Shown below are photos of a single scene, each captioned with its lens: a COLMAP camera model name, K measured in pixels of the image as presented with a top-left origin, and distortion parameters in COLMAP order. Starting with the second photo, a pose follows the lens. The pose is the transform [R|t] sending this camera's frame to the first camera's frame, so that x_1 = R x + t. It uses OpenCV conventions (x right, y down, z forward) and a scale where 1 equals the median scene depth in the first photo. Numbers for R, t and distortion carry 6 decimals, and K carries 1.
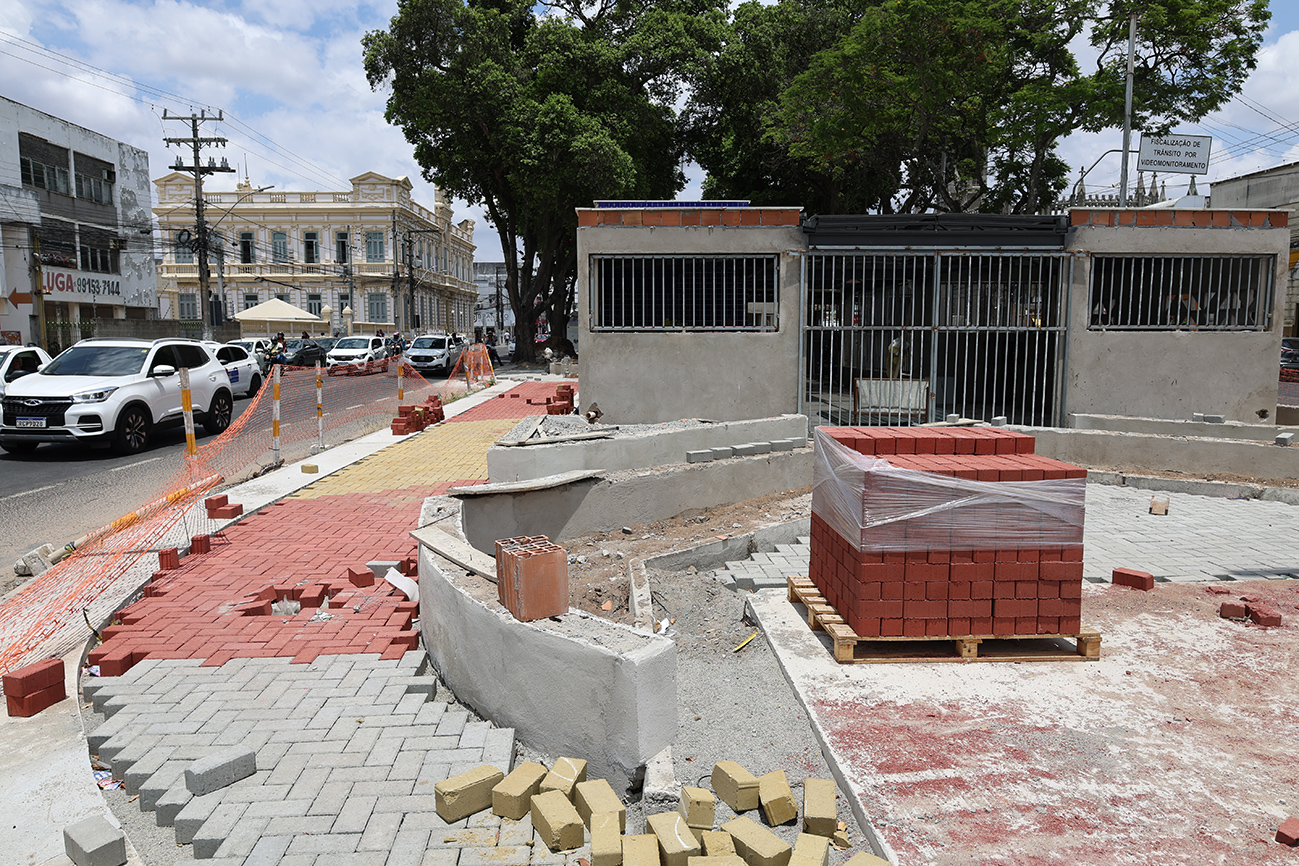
lens RADIAL K [[887.4, 0, 647.6], [0, 887.4, 436.6], [0, 0, 1]] dist [-0.016262, 0.009522]
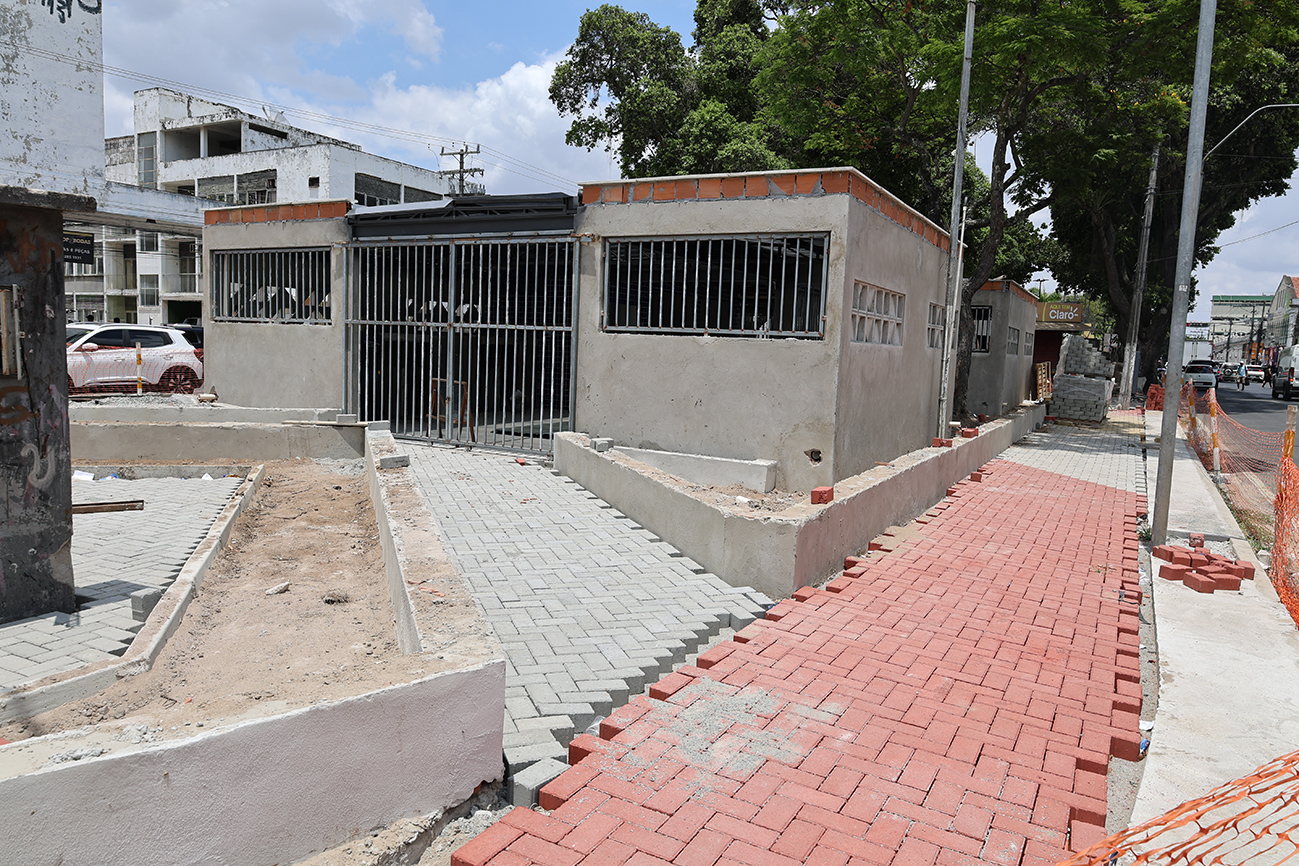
lens RADIAL K [[887.4, 0, 650.7], [0, 887.4, 423.6], [0, 0, 1]] dist [-0.016262, 0.009522]
pose [[0.867301, 0.077945, -0.491644, 0.942326], [-0.094820, 0.995450, -0.009452, -0.032609], [0.488670, 0.054815, 0.870745, 0.315268]]
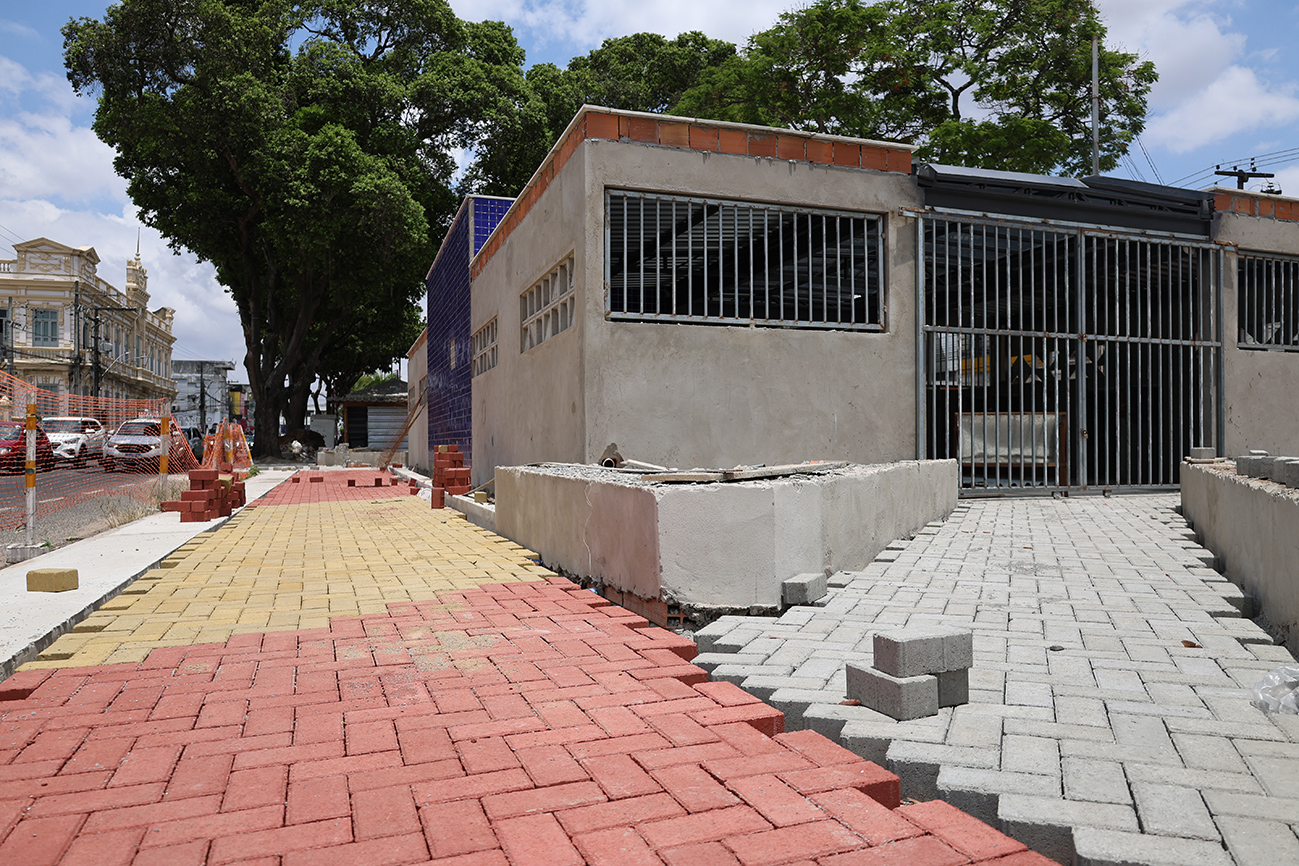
lens RADIAL K [[887.4, 0, 652.4], [0, 887.4, 435.0], [0, 0, 1]] dist [-0.016262, 0.009522]
pose [[0.948725, 0.003331, 0.316085, -0.214242], [0.037302, 0.991778, -0.122413, 0.026943], [-0.313894, 0.127927, 0.940800, 0.455210]]
